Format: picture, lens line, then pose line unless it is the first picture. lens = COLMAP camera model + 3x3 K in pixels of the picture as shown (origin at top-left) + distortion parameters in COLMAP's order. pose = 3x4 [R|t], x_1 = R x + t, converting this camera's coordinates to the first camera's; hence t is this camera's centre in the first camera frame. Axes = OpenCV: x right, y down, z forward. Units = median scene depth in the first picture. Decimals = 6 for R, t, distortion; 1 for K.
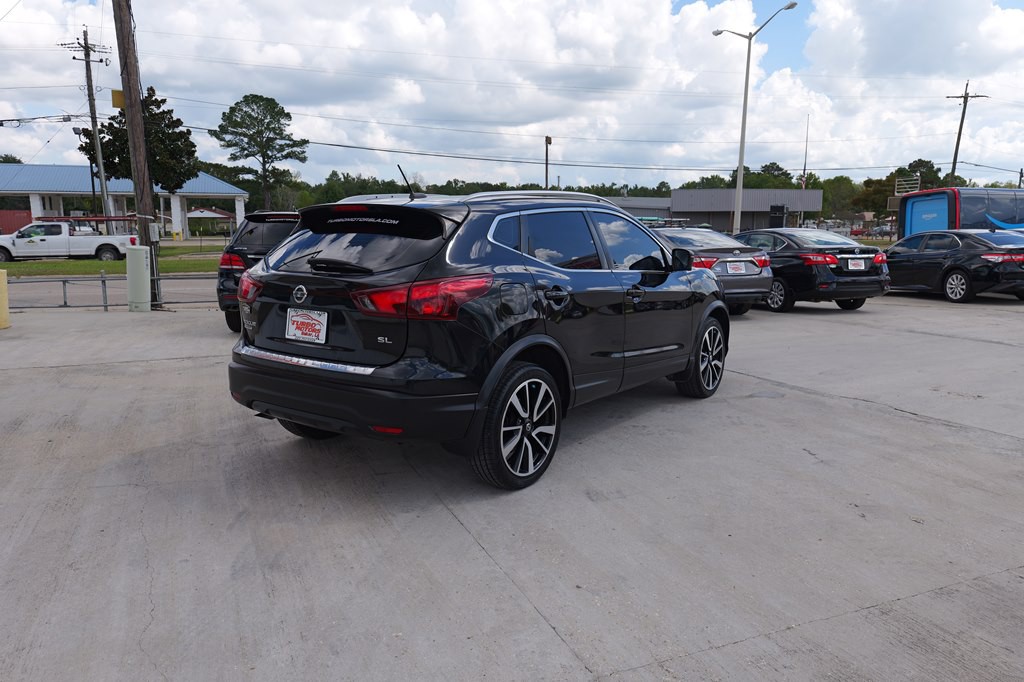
lens RADIAL K [[752.6, 0, 509.9], [0, 752.6, 336.8], [0, 0, 1]] dist [0.004298, -0.002272]
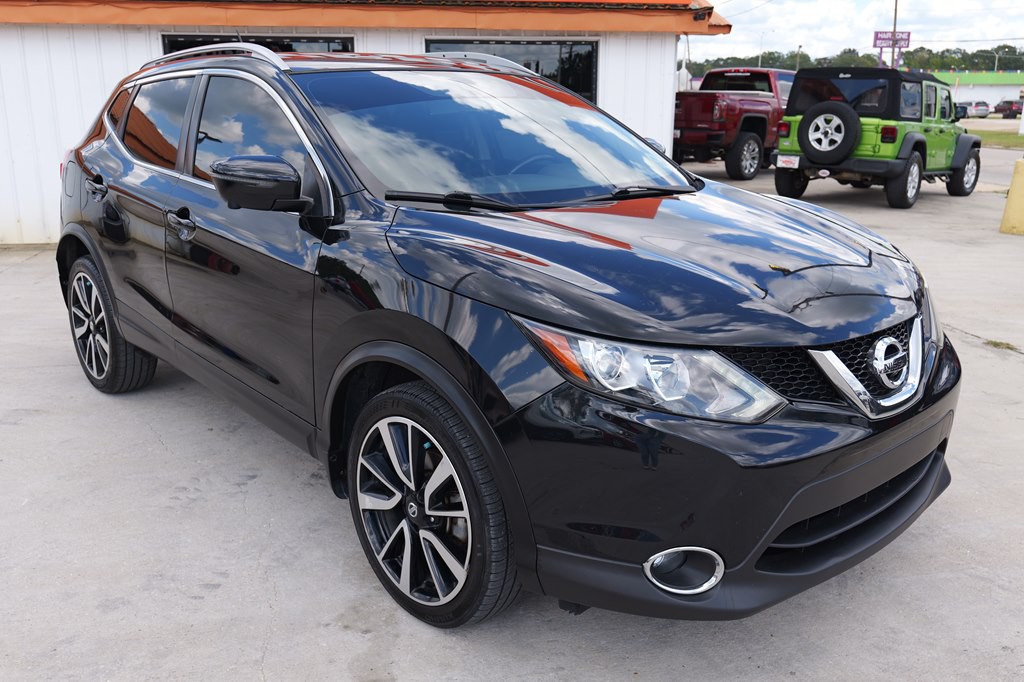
lens RADIAL K [[877.6, 0, 497.4], [0, 877.6, 339.1], [0, 0, 1]] dist [0.006780, -0.005764]
pose [[-0.225452, 0.253083, -0.940809, 0.313703], [-0.146129, 0.945962, 0.289487, -0.083336], [0.963233, 0.202745, -0.176286, 0.566662]]
